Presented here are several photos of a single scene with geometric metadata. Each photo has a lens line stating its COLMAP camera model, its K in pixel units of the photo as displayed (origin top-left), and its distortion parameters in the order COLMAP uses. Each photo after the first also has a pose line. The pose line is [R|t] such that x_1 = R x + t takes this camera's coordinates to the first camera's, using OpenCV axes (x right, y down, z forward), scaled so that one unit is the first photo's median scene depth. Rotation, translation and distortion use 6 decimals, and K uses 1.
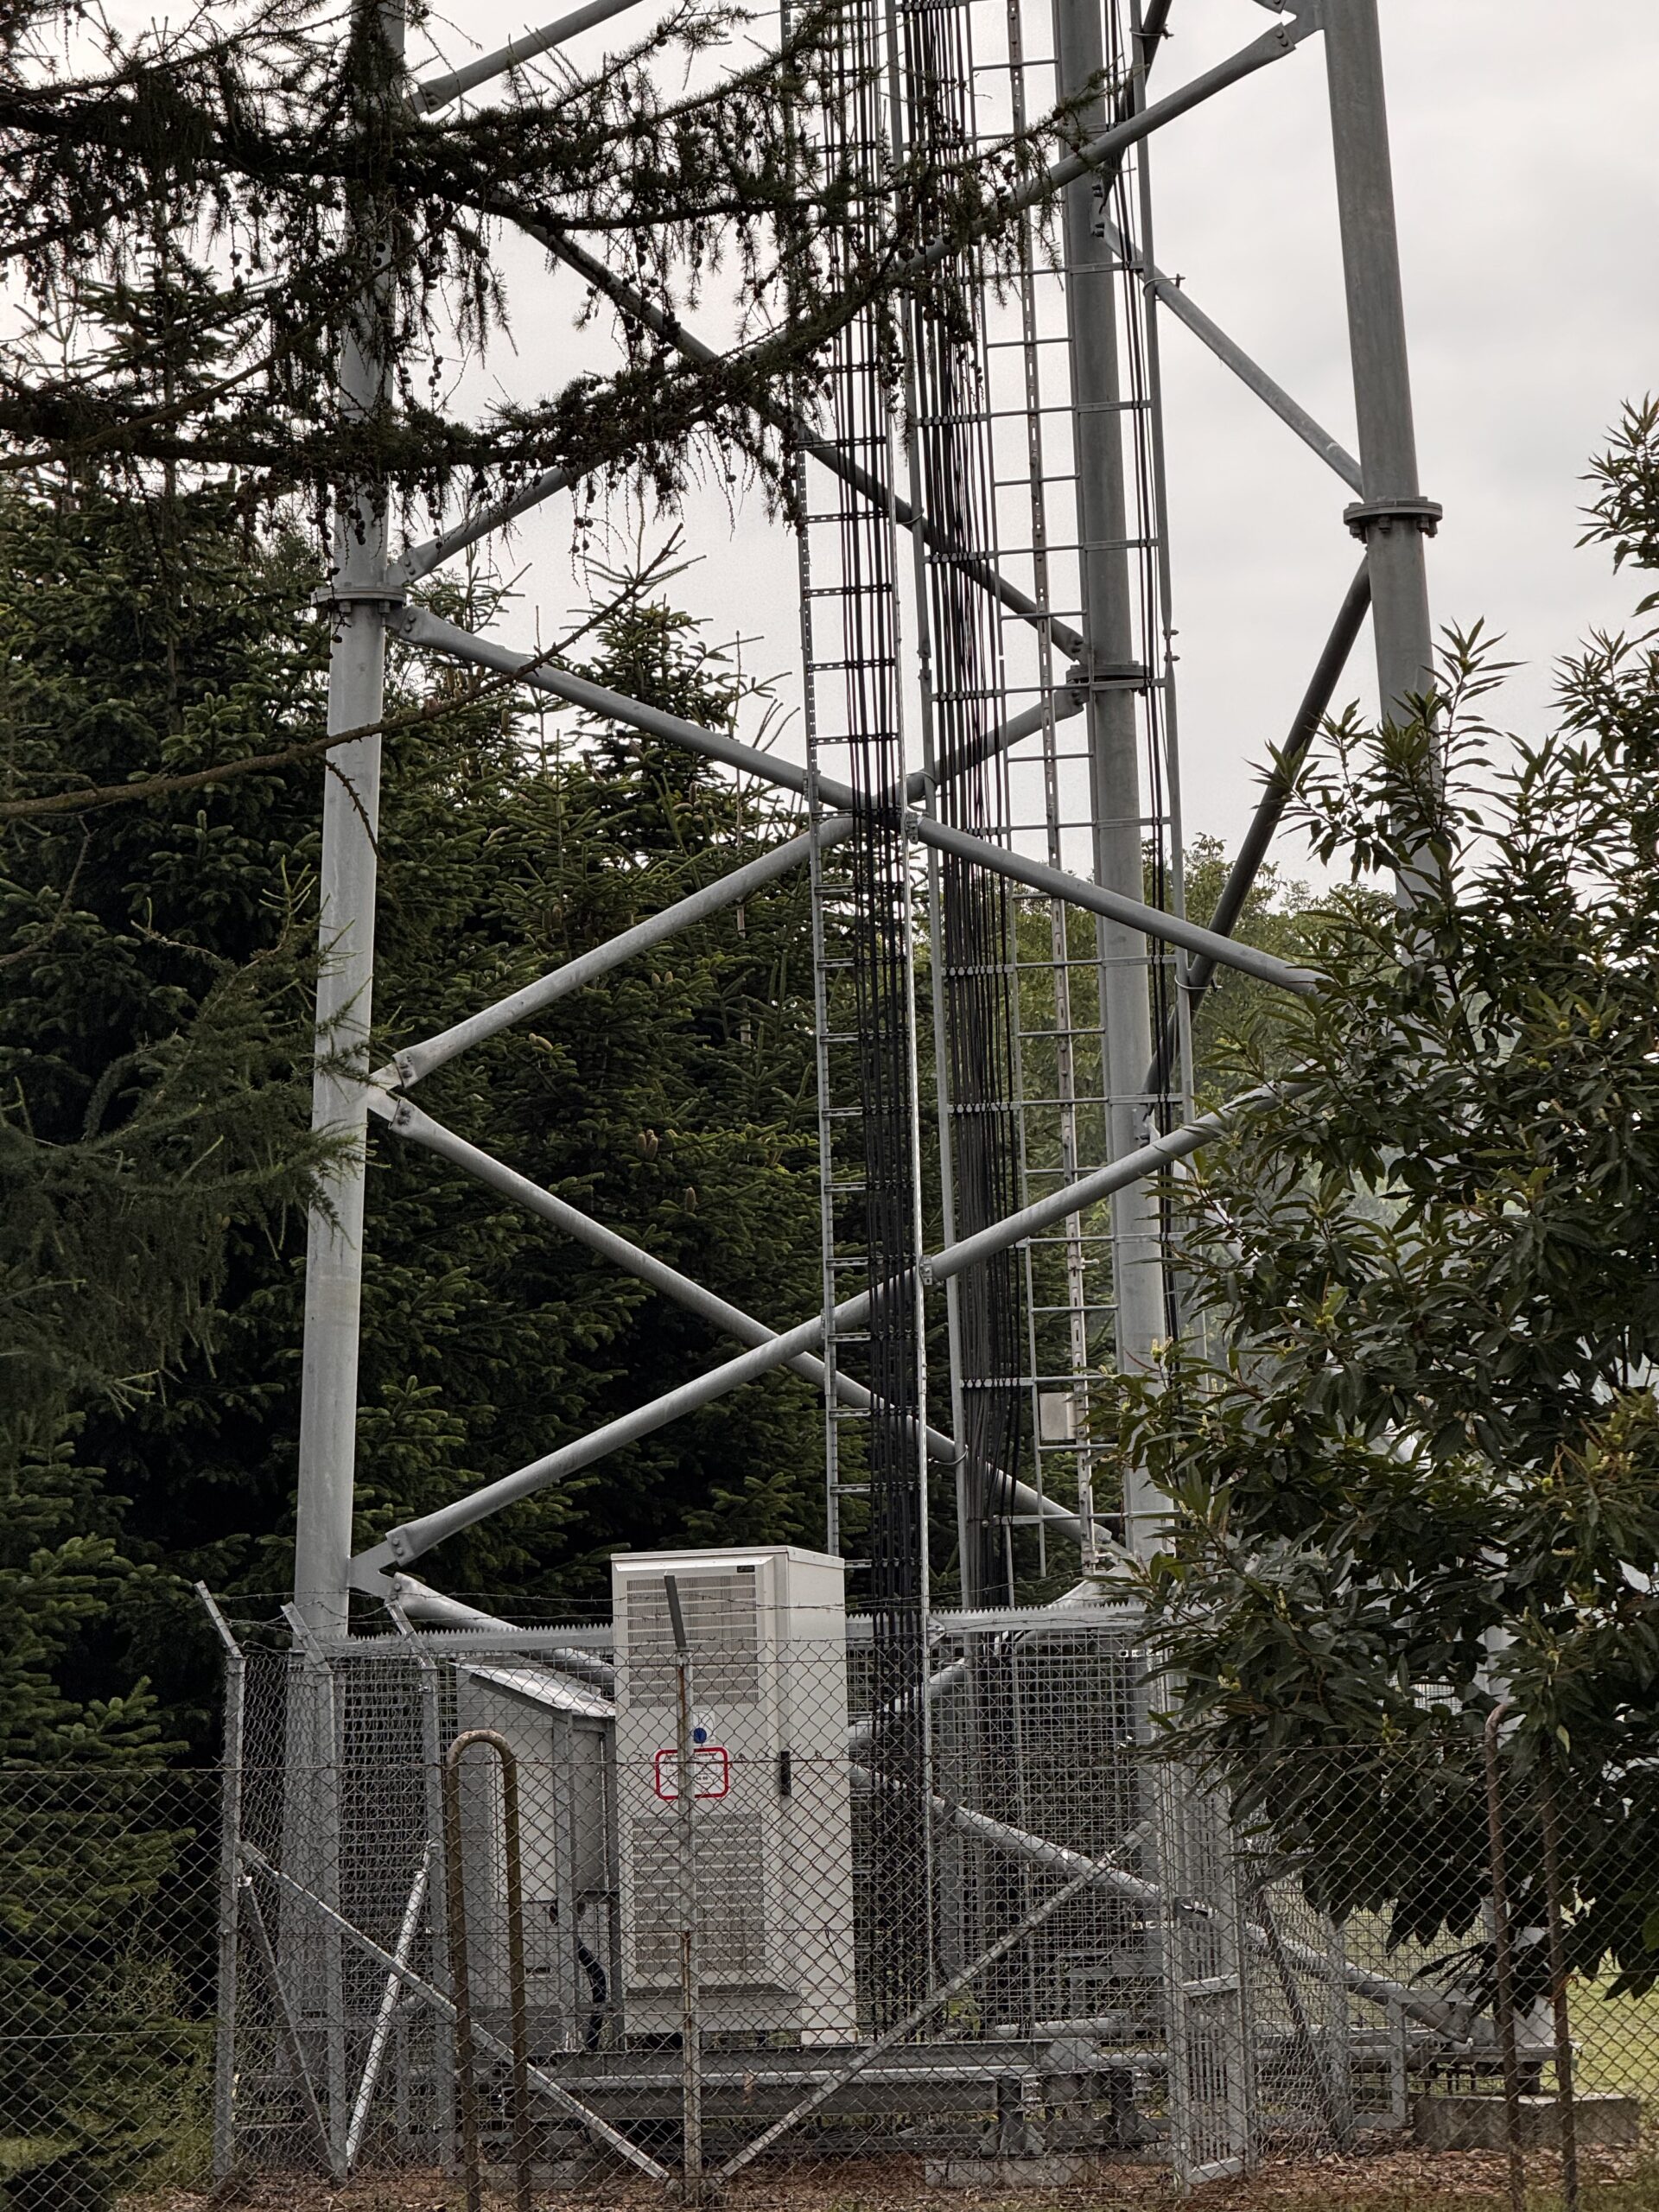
lens RADIAL K [[7813.3, 0, 824.4], [0, 7813.3, 1100.0], [0, 0, 1]] dist [0.280521, 0.000000]
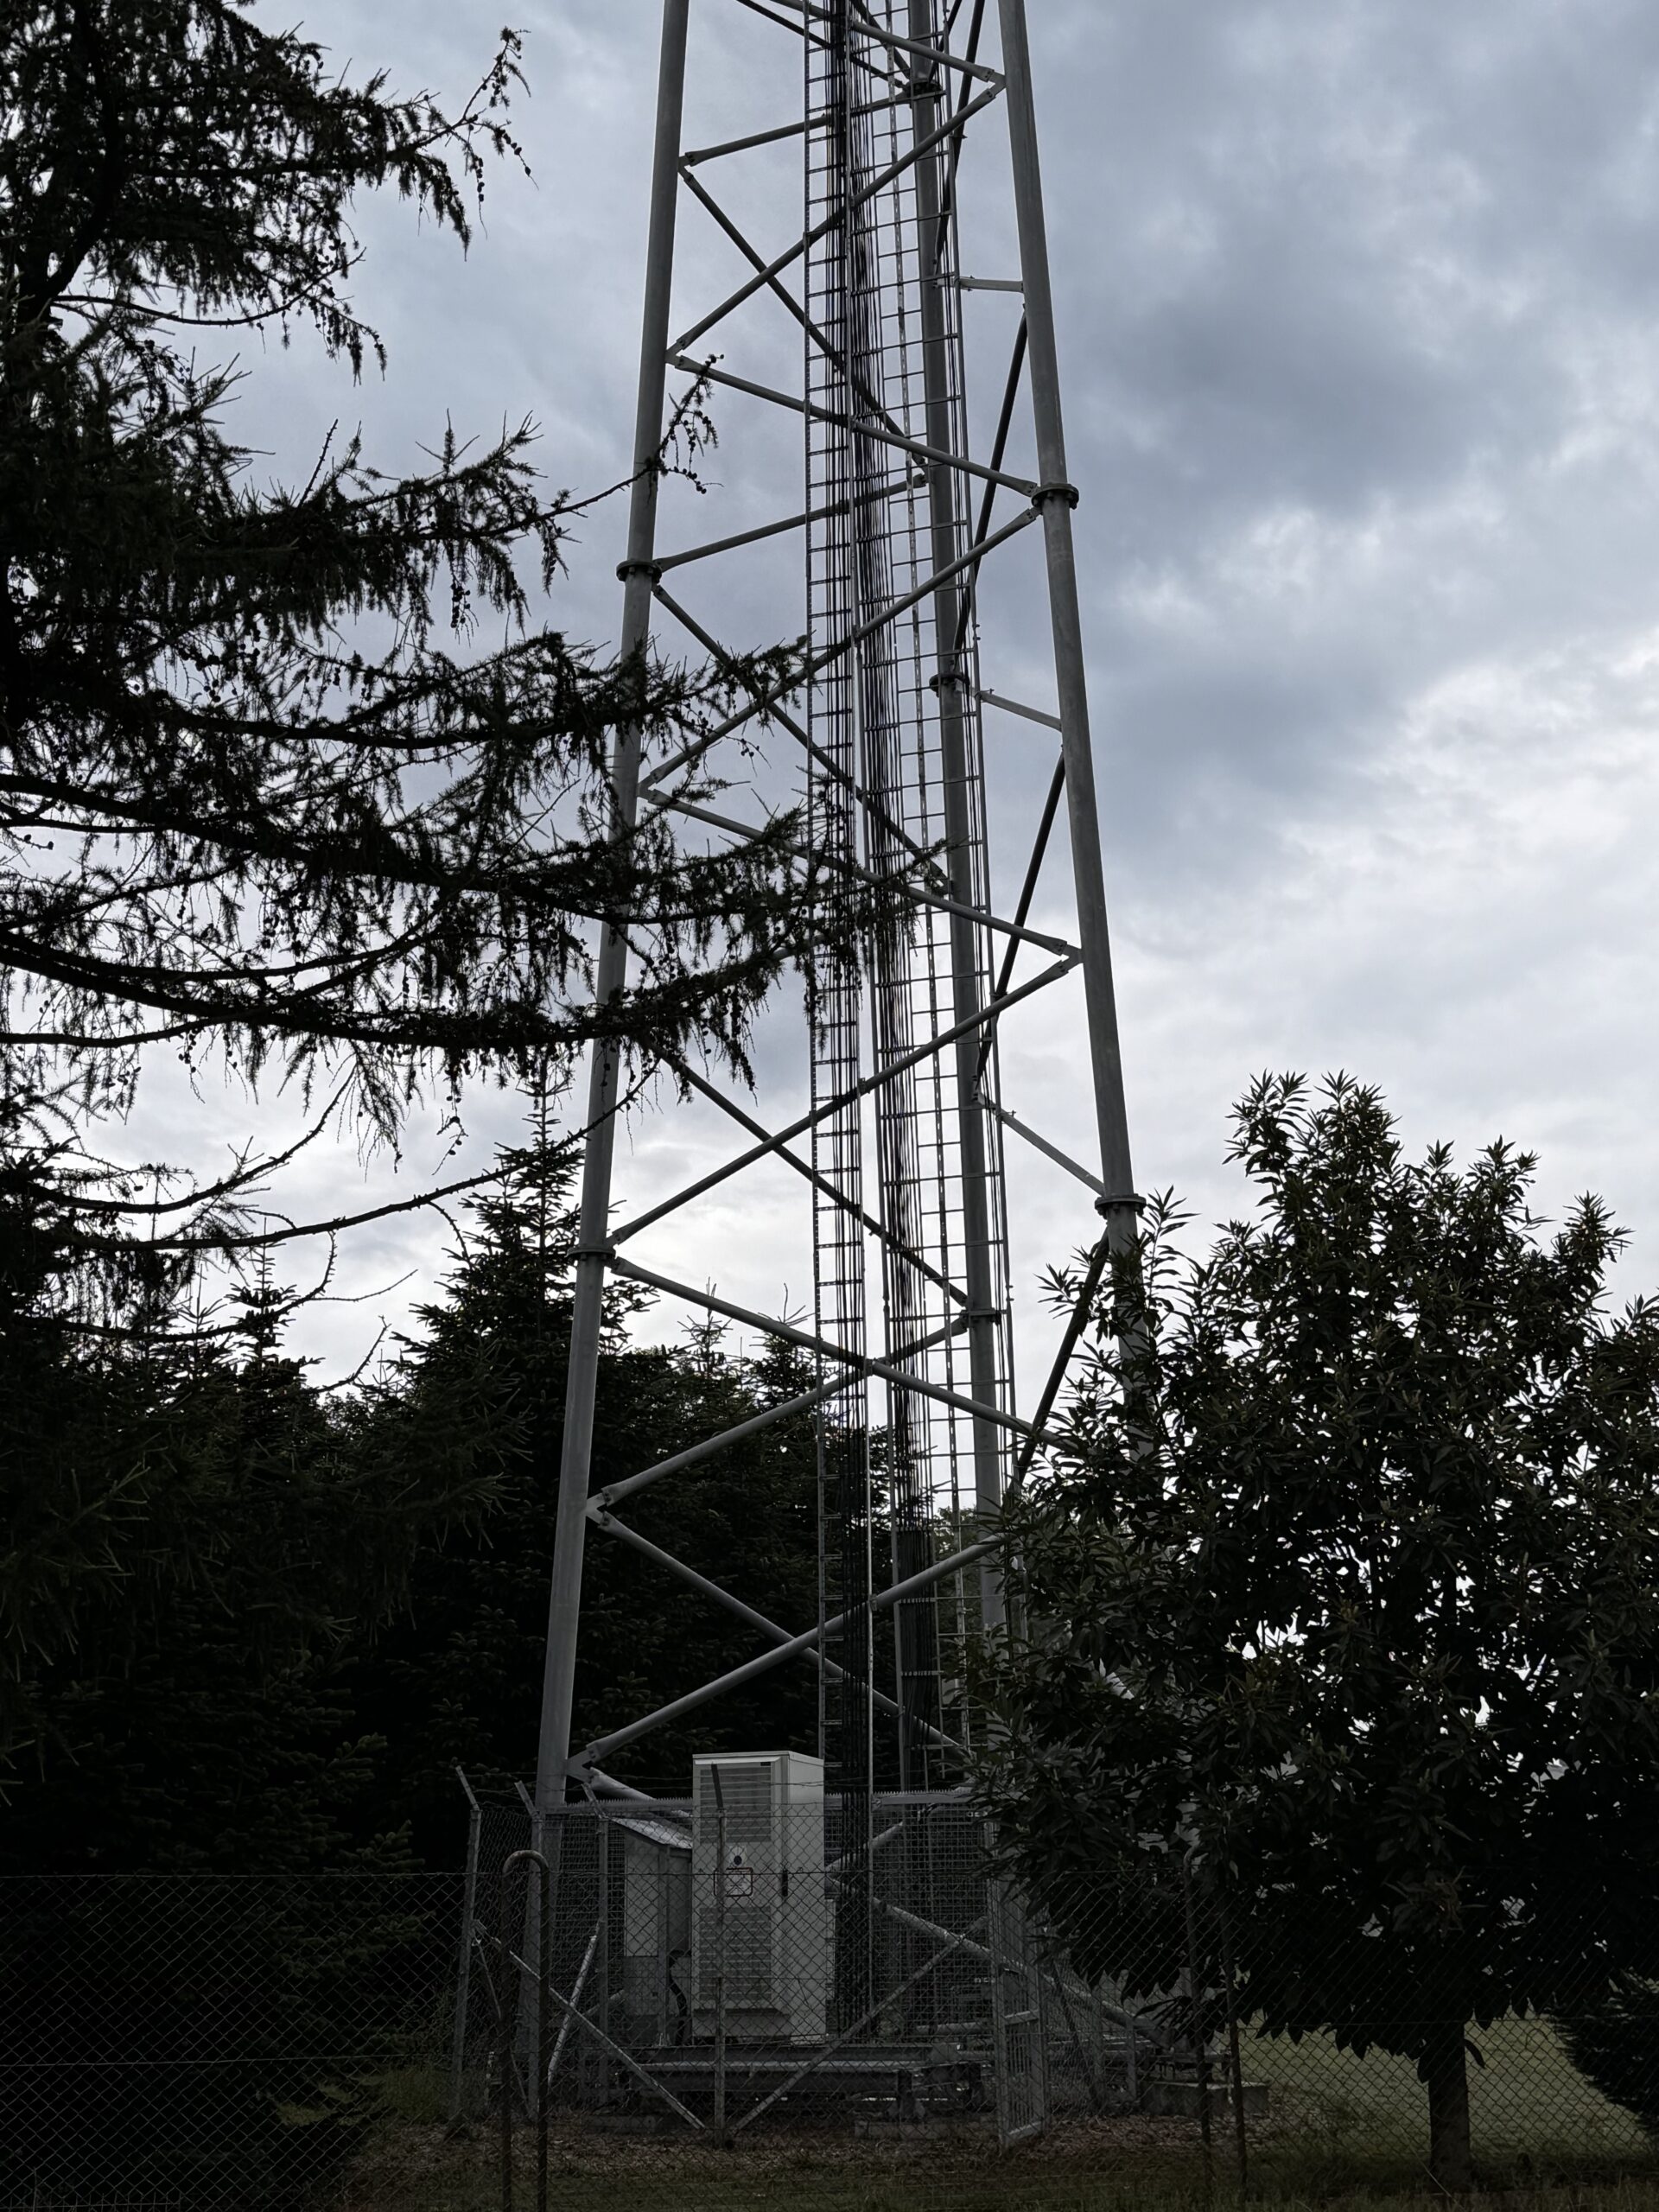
lens RADIAL K [[2851.6, 0, 813.9], [0, 2851.6, 1105.8], [0, 0, 1]] dist [0.132369, 0.000000]
pose [[0.999301, 0.007282, -0.036670, 0.023401], [-0.013641, 0.984243, -0.176294, 0.026242], [0.034809, 0.176671, 0.983654, 0.310975]]
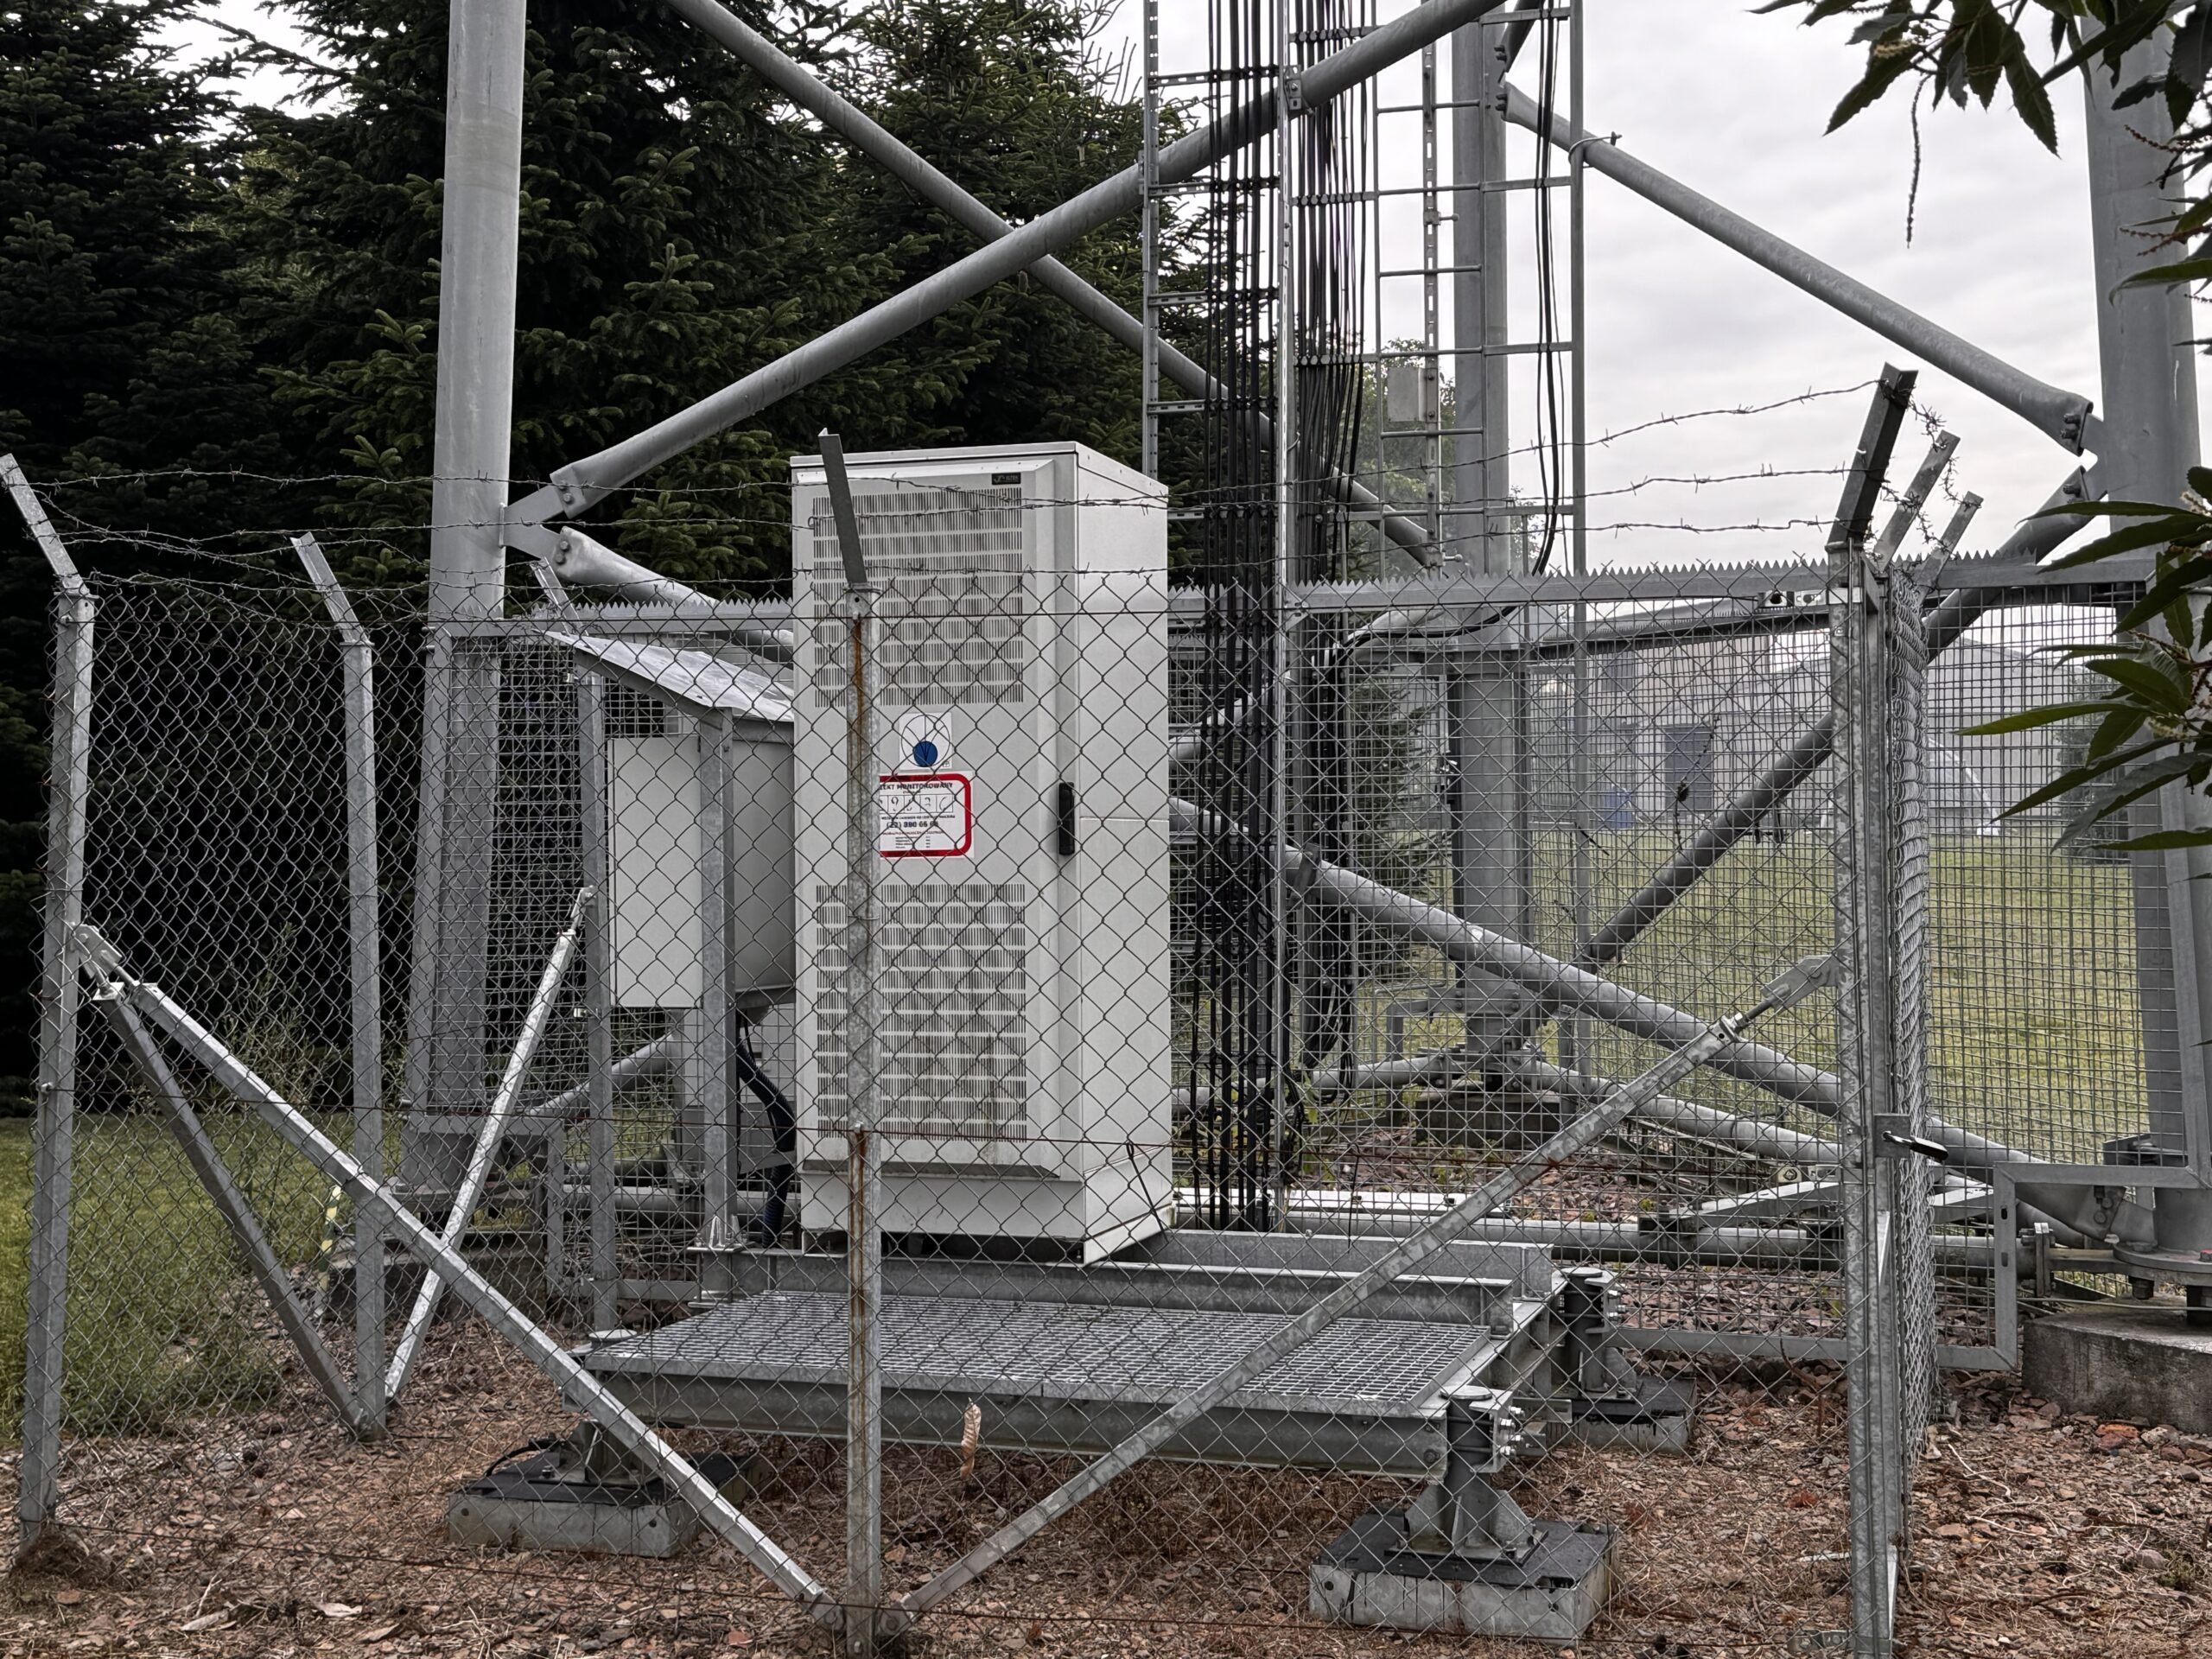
lens RADIAL K [[2851.6, 0, 1103.7], [0, 2851.6, 814.7], [0, 0, 1]] dist [0.132369, 0.000000]
pose [[0.999763, 0.019492, -0.009699, 0.000052], [-0.018383, 0.994446, 0.103629, 0.060675], [0.011665, -0.103427, 0.994569, 0.753891]]
